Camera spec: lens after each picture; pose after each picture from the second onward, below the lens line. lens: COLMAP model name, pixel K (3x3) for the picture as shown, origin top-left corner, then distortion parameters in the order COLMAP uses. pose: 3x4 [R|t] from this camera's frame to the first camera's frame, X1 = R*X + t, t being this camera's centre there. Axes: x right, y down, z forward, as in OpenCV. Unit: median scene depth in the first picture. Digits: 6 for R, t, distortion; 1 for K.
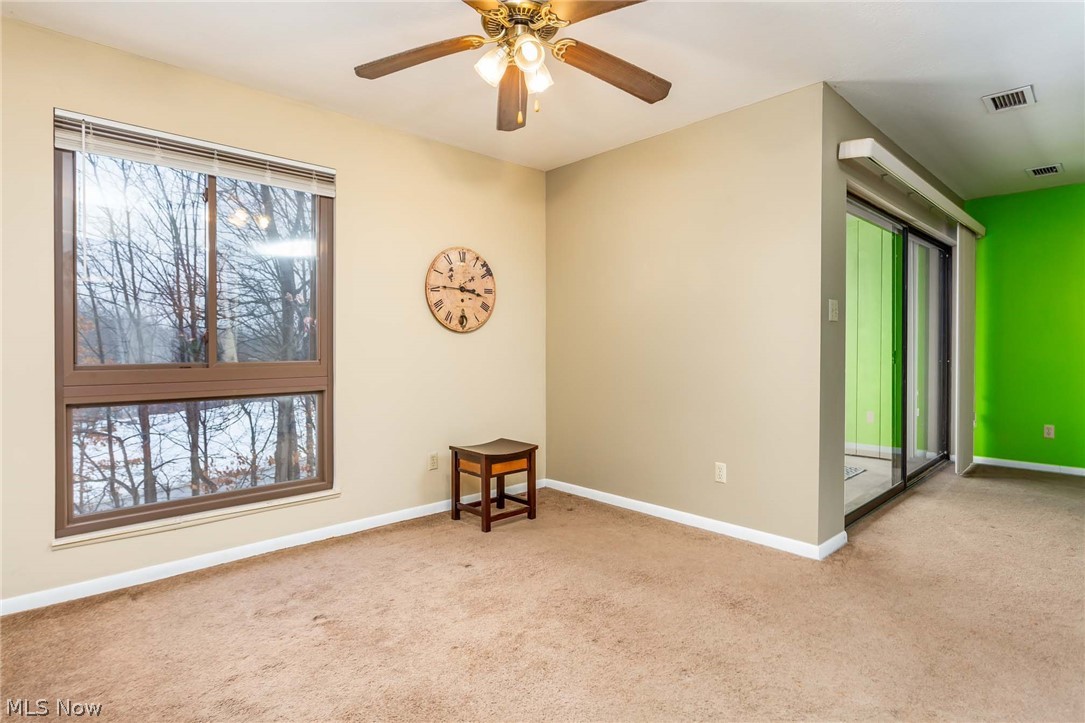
lens RADIAL K [[557.8, 0, 543.9], [0, 557.8, 350.4], [0, 0, 1]] dist [-0.003245, -0.000752]
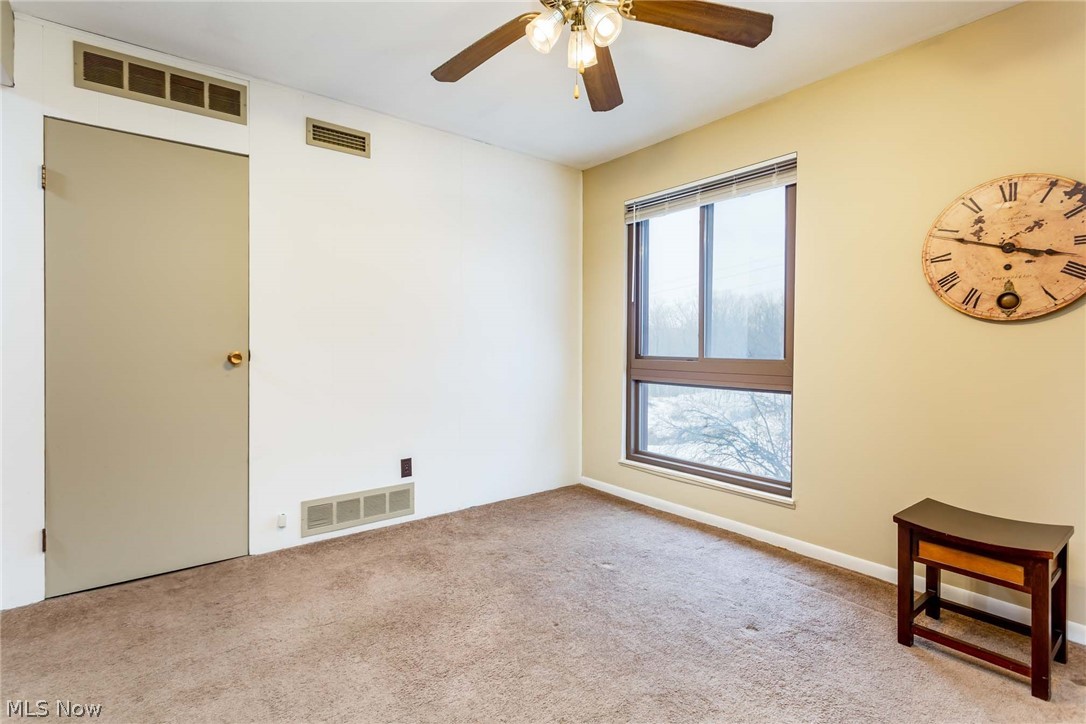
lens RADIAL K [[523.3, 0, 542.0], [0, 523.3, 350.7], [0, 0, 1]] dist [0.001970, 0.000737]
pose [[-0.092532, 0.011434, -0.995644, 0.463839], [-0.012293, 0.999845, 0.012625, -0.002850], [0.995634, 0.013408, -0.092377, 0.586104]]
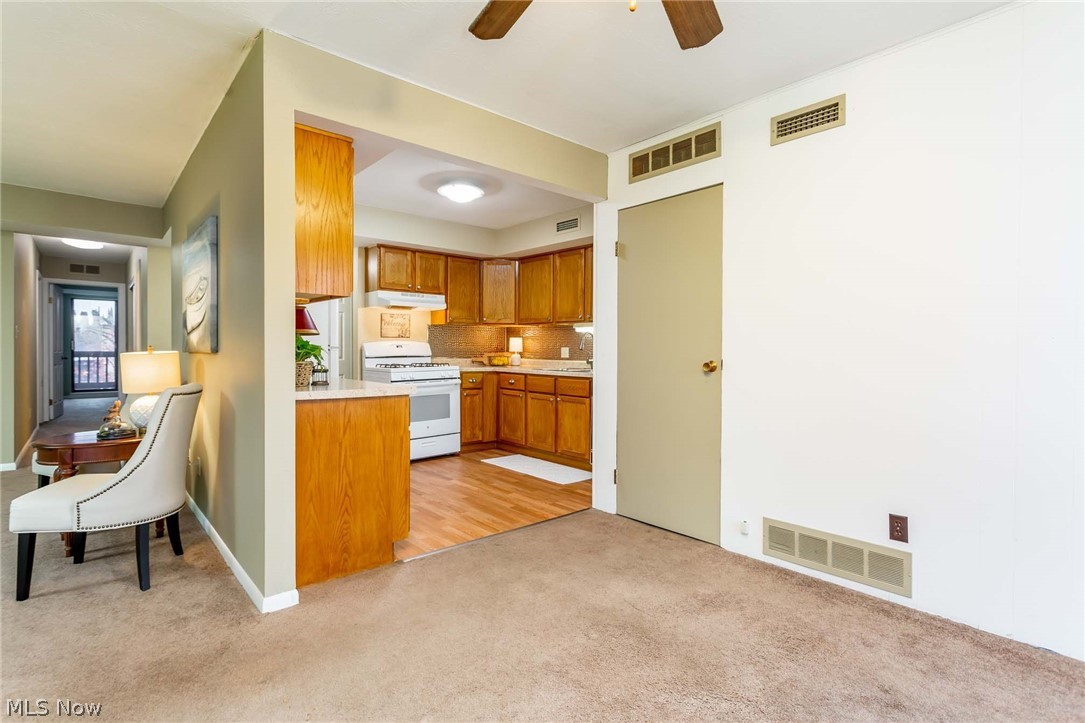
lens RADIAL K [[525.0, 0, 542.9], [0, 525.0, 357.8], [0, 0, 1]] dist [0.001137, 0.000145]
pose [[-0.999157, -0.005396, 0.040687, 0.009631], [-0.004480, 0.999735, 0.022569, -0.009898], [-0.040798, 0.022368, -0.998917, 0.931135]]
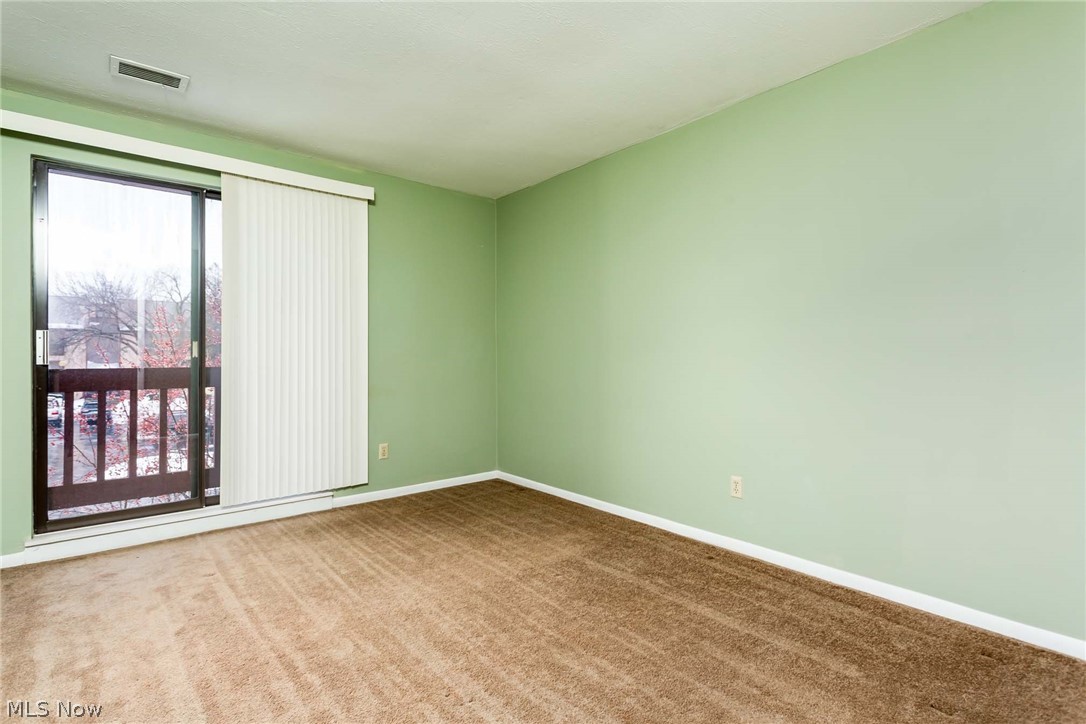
lens RADIAL K [[525.5, 0, 543.4], [0, 525.5, 358.3], [0, 0, 1]] dist [0.001137, 0.000145]
pose [[-0.998285, -0.000043, 0.058541, 2.276938], [0.000378, 0.999974, 0.007189, 0.014574], [-0.058540, 0.007198, -0.998259, -1.489952]]
